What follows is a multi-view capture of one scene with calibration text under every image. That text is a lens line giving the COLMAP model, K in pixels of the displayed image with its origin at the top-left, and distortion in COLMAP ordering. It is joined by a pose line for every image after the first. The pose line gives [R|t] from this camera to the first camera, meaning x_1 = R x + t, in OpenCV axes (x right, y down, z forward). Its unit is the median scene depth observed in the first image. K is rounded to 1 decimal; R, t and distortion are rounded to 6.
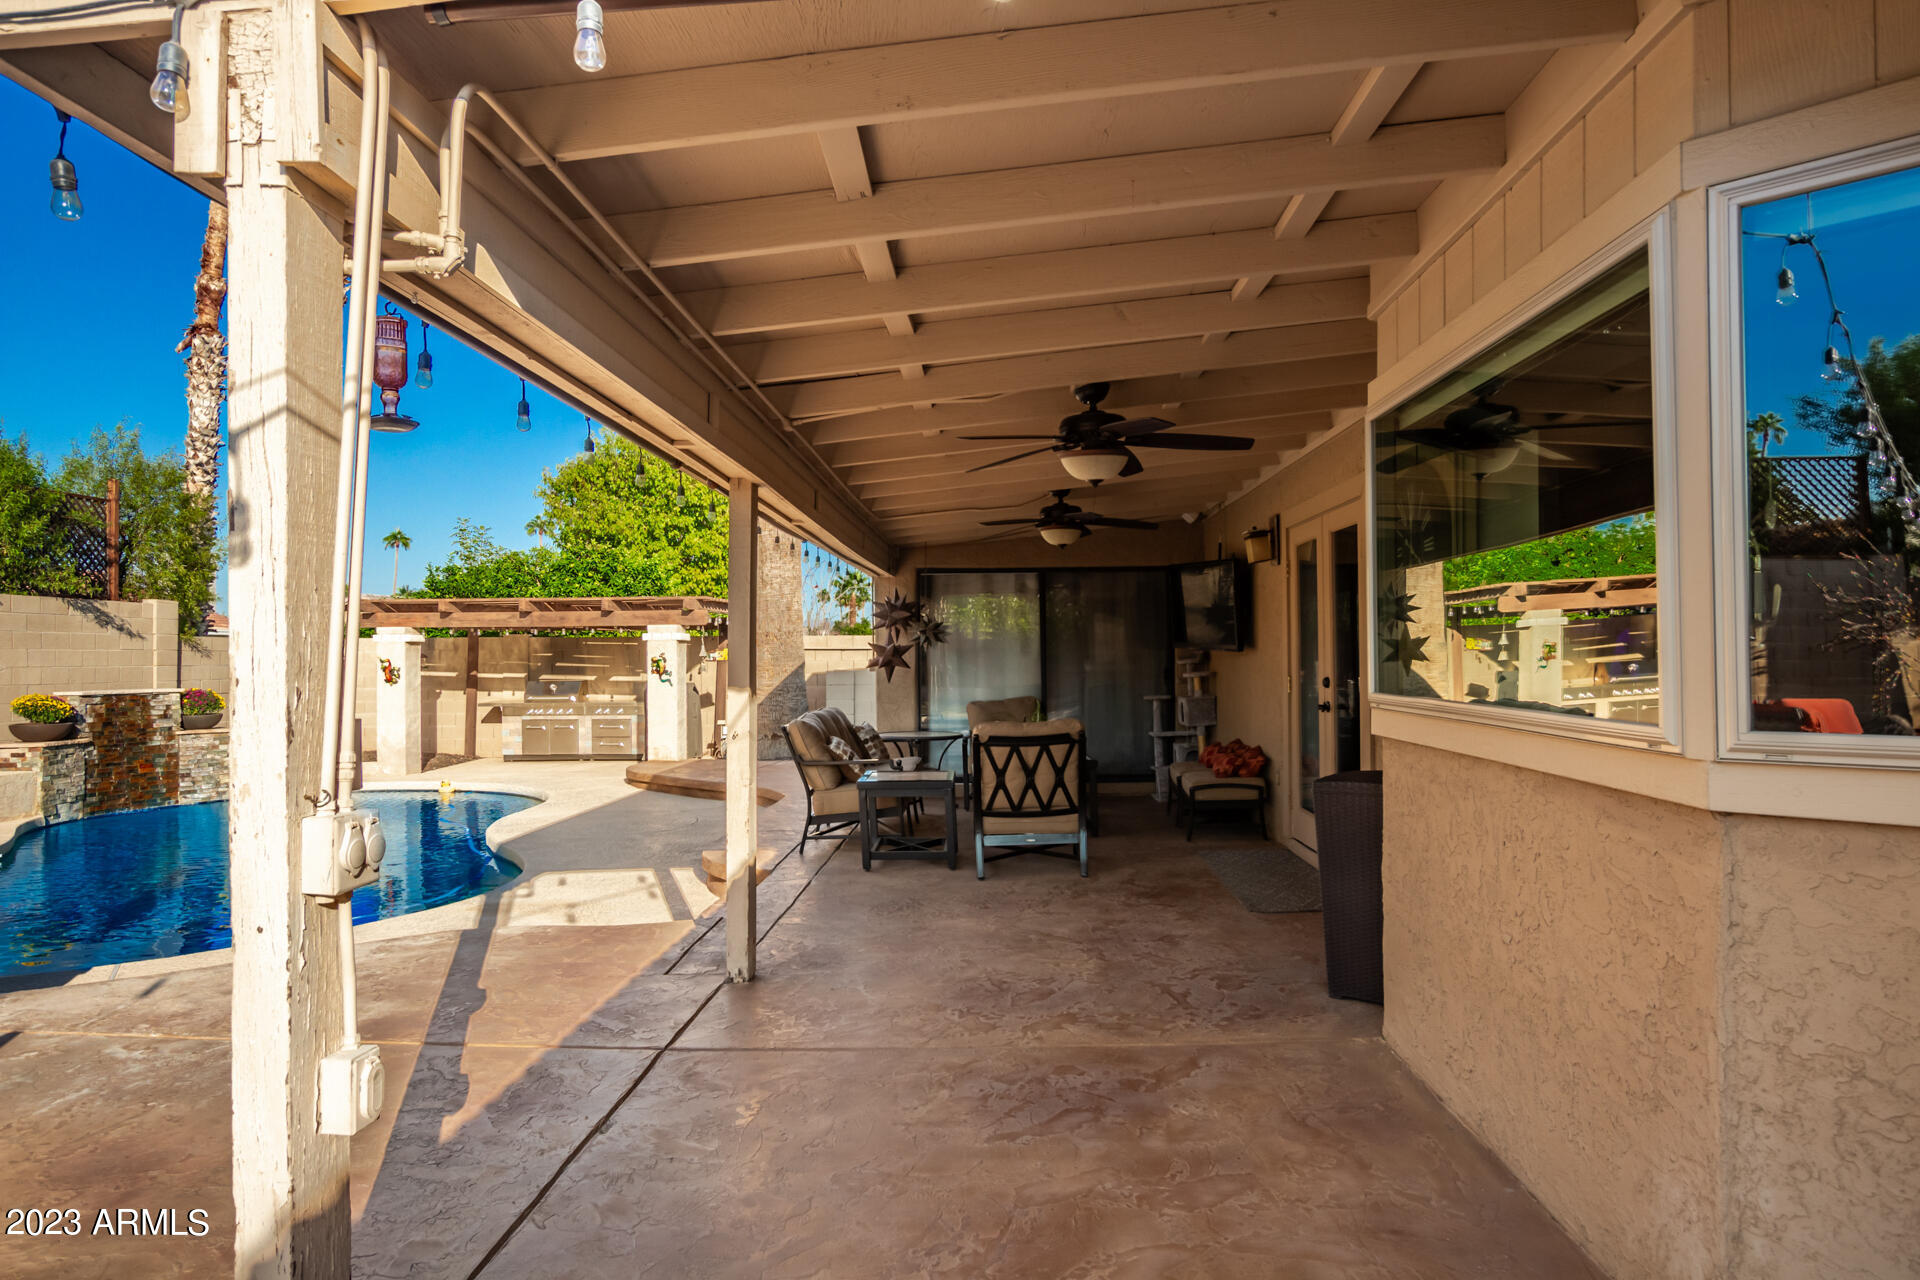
lens RADIAL K [[1131.2, 0, 967.2], [0, 1131.2, 655.2], [0, 0, 1]] dist [-0.021001, 0.002411]
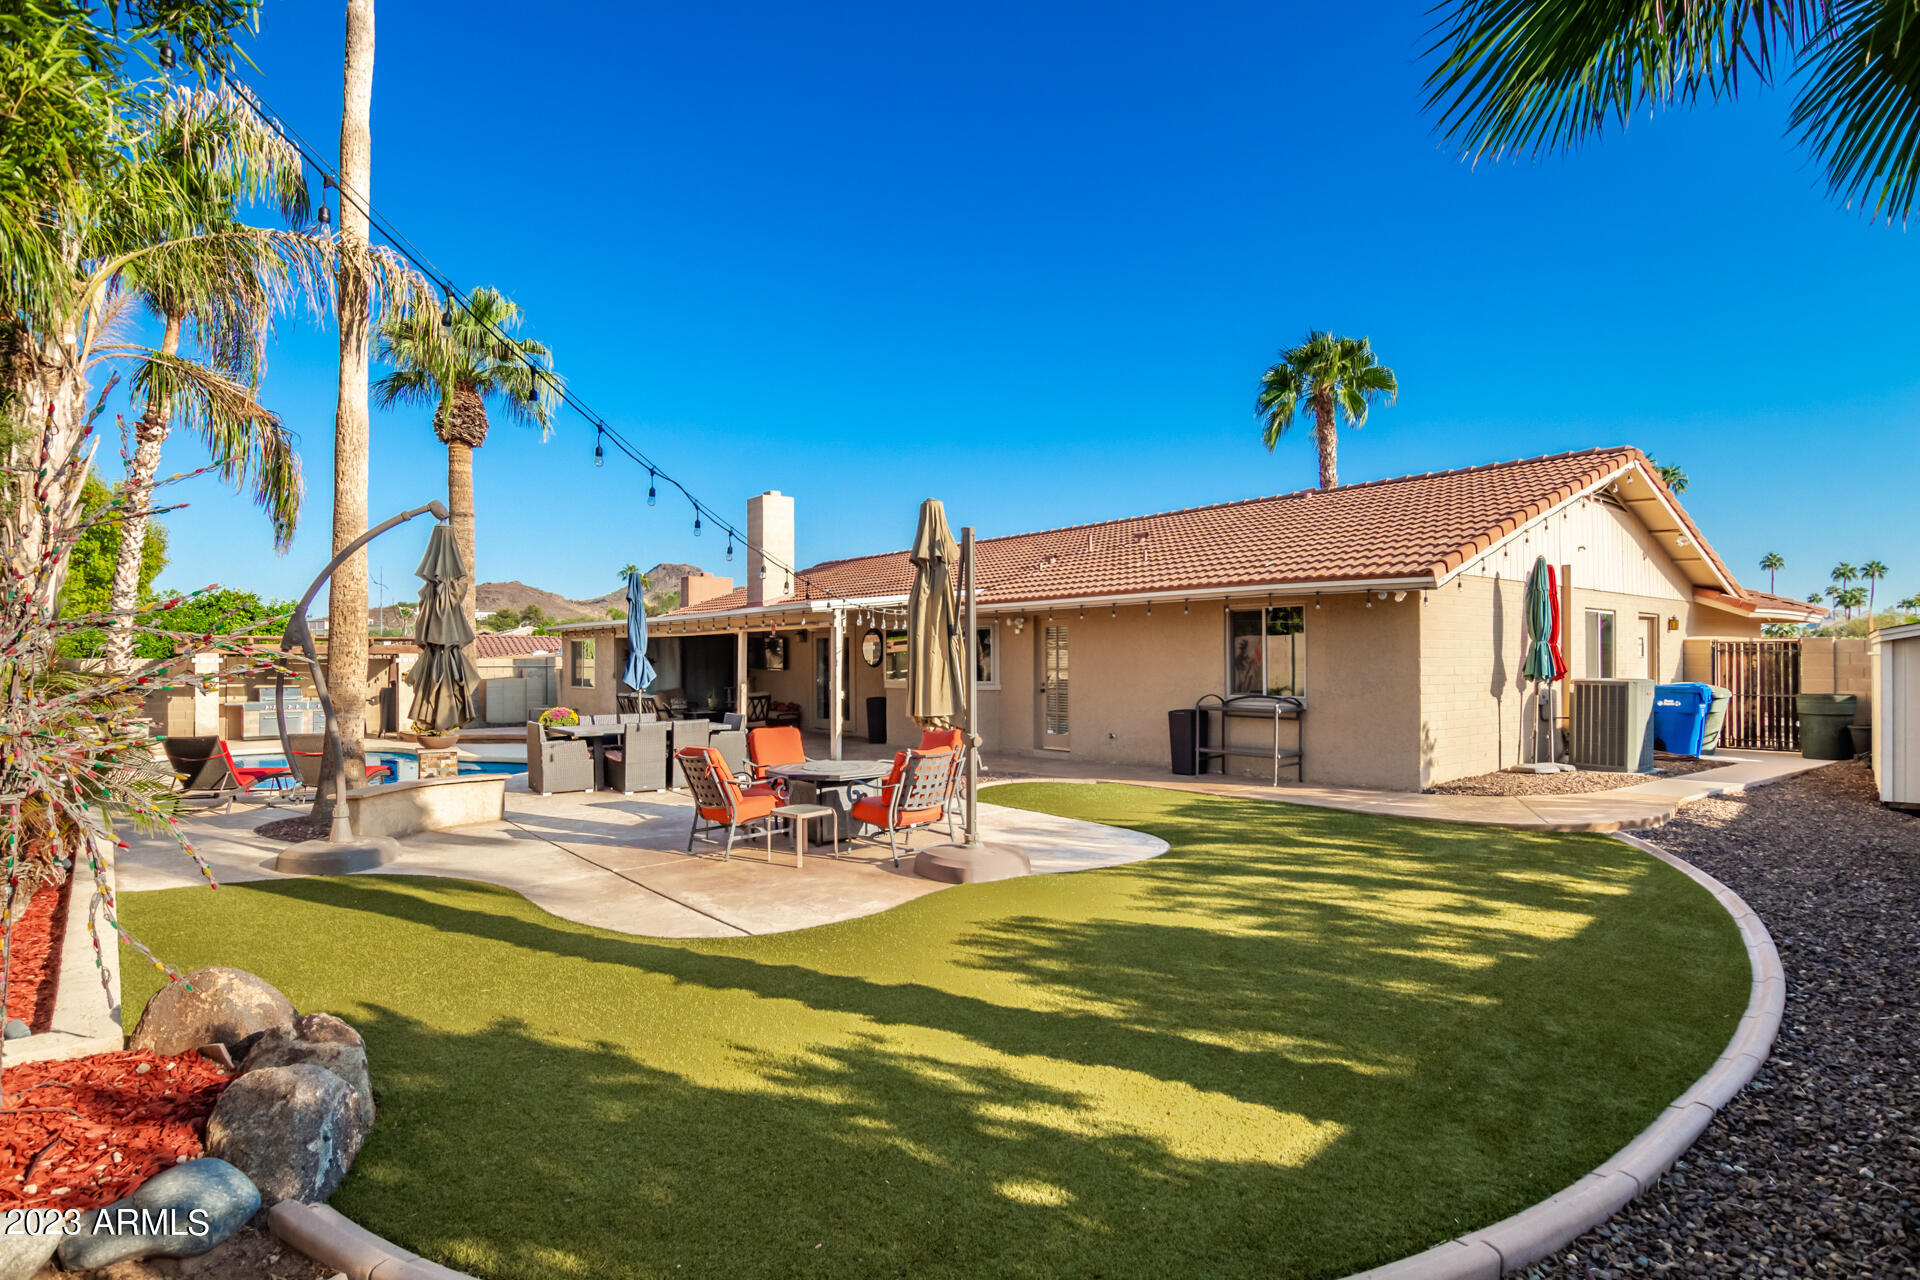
lens RADIAL K [[1006.8, 0, 965.5], [0, 1006.8, 653.0], [0, 0, 1]] dist [-0.027540, 0.004014]
pose [[0.759776, 0.007889, 0.650137, -0.700178], [0.000241, 0.999923, -0.012414, -0.009899], [-0.650185, 0.009588, 0.759715, -0.823835]]
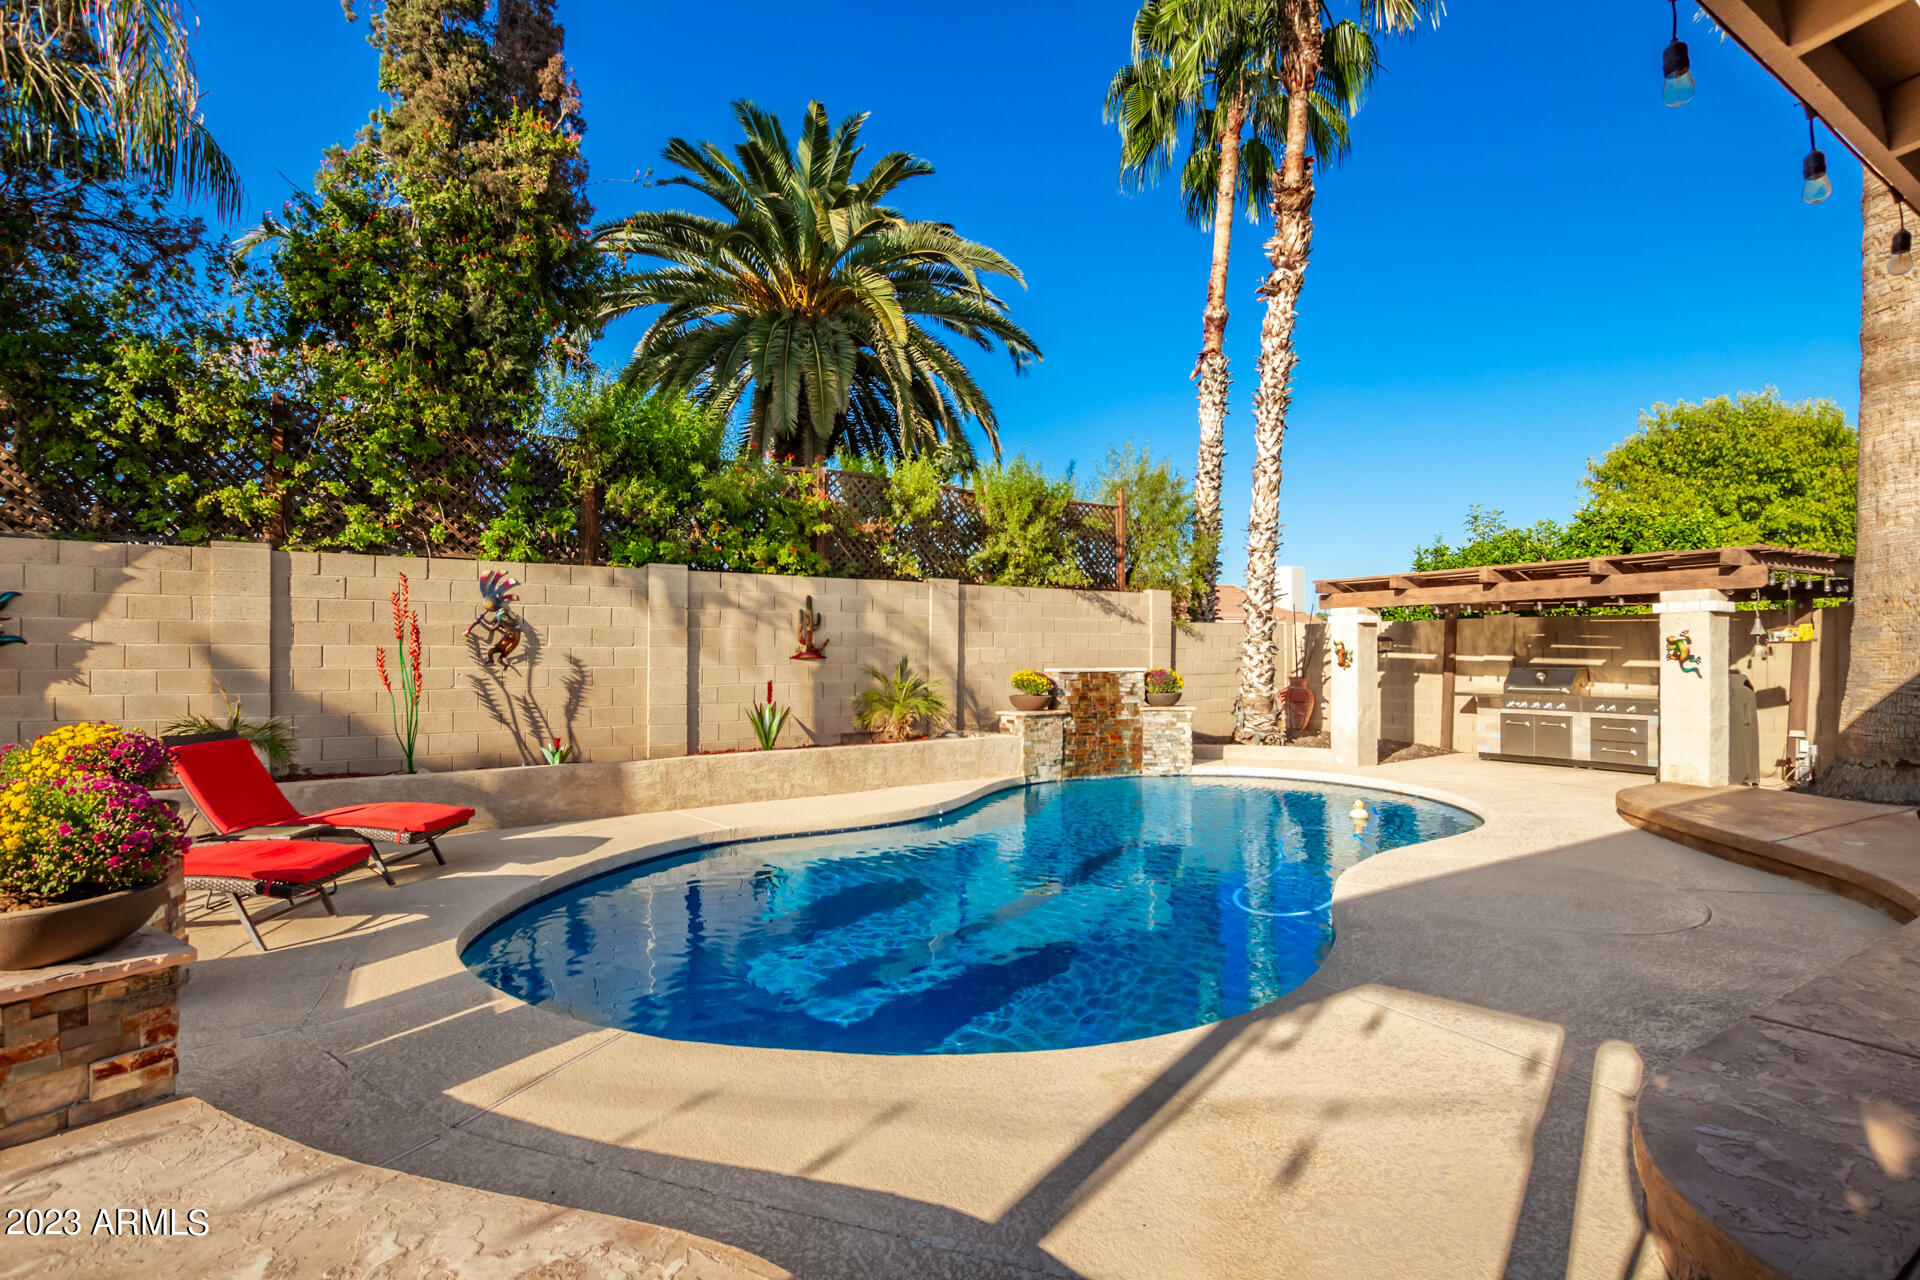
lens RADIAL K [[903.3, 0, 977.6], [0, 903.3, 653.4], [0, 0, 1]] dist [-0.032818, 0.003960]
pose [[0.553320, 0.004666, -0.832956, -0.062789], [-0.000530, 0.999986, 0.005249, 0.010986], [0.832969, -0.002463, 0.553315, 0.375924]]
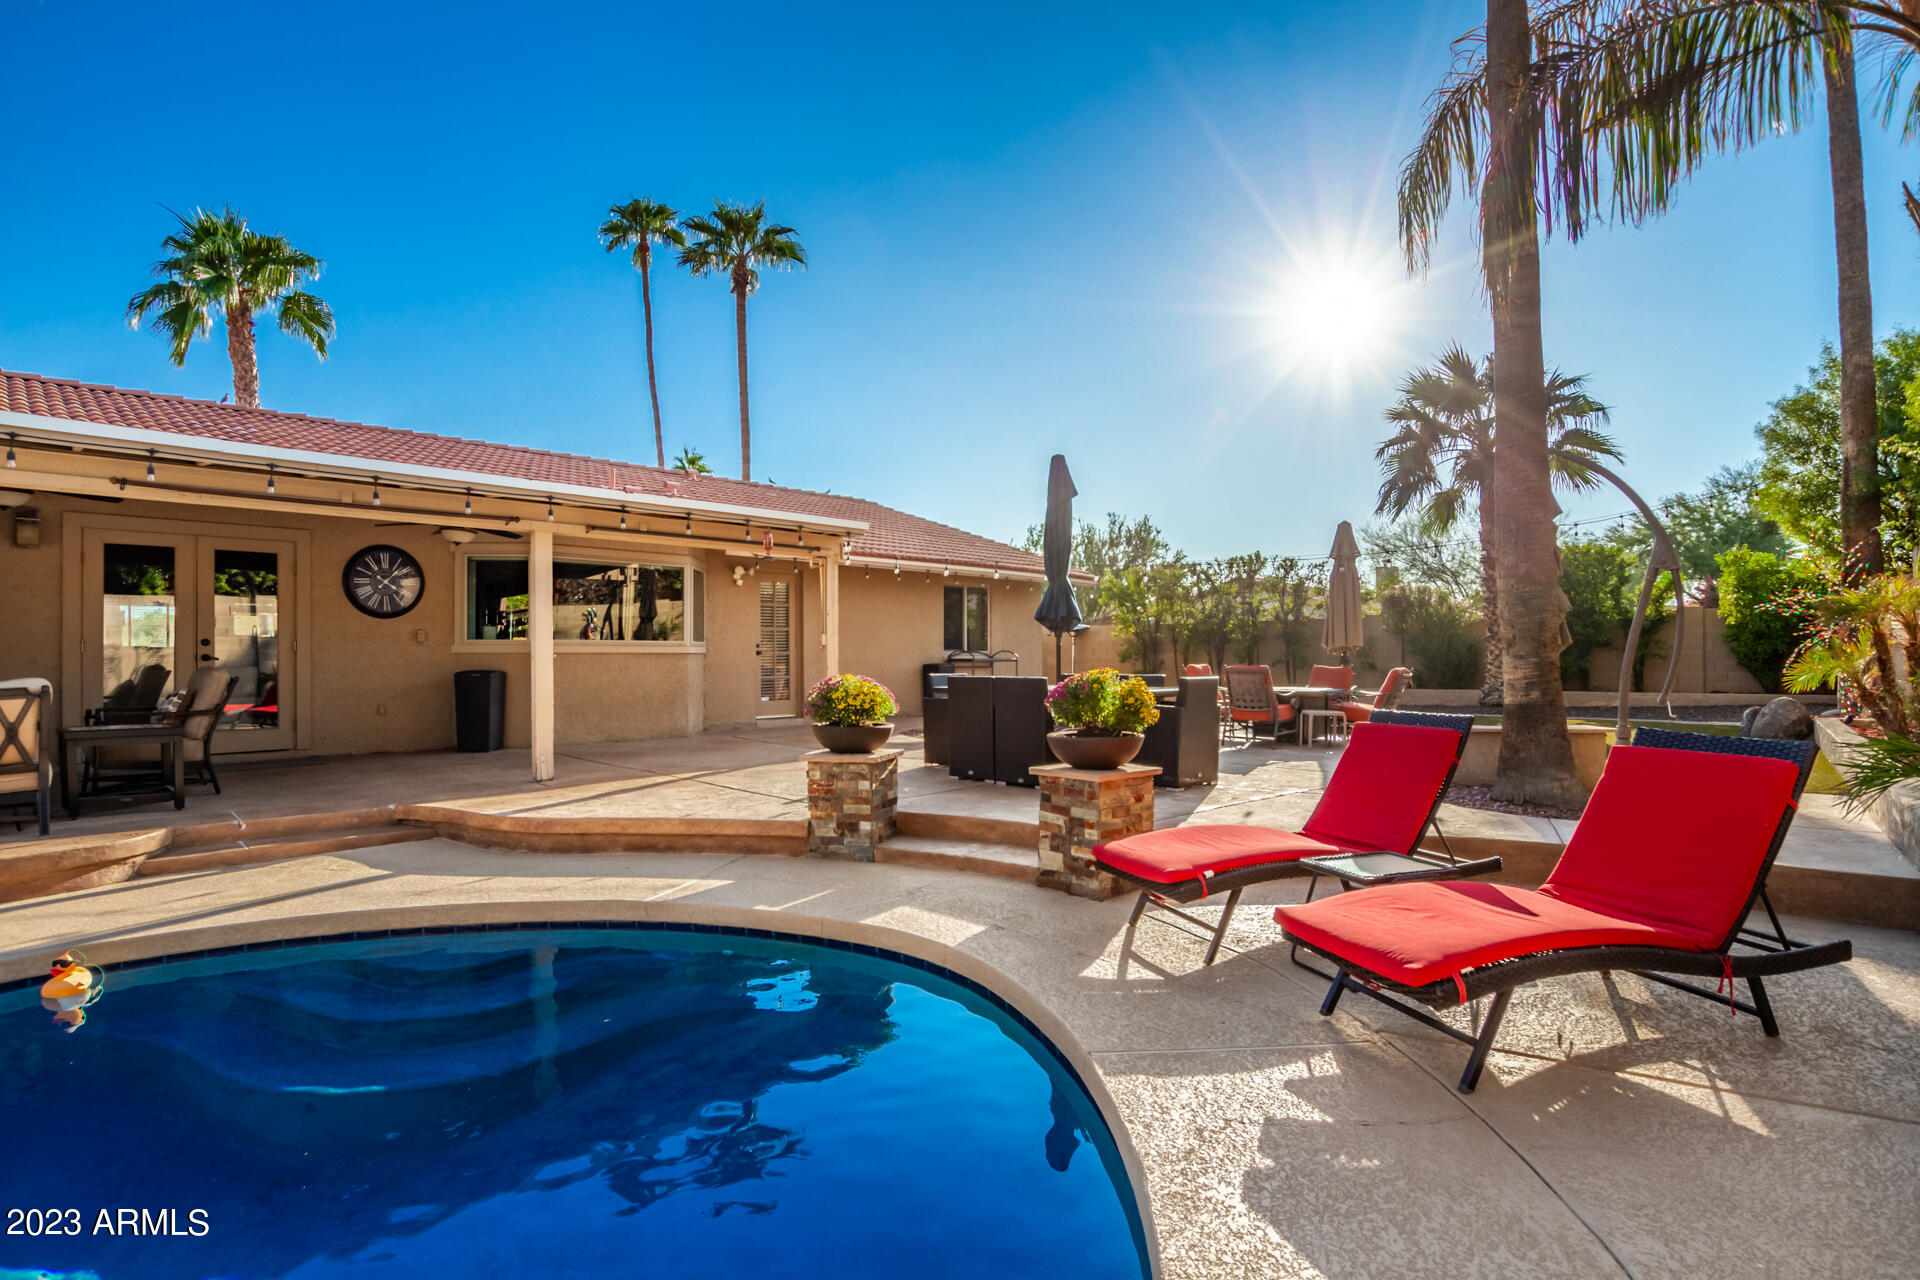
lens RADIAL K [[940.3, 0, 972.7], [0, 940.3, 647.3], [0, 0, 1]] dist [-0.034012, 0.003468]
pose [[-0.759986, 0.018817, 0.649668, -0.658043], [0.012117, 0.999817, -0.014784, 0.031035], [-0.649827, -0.003364, -0.760075, 0.619279]]
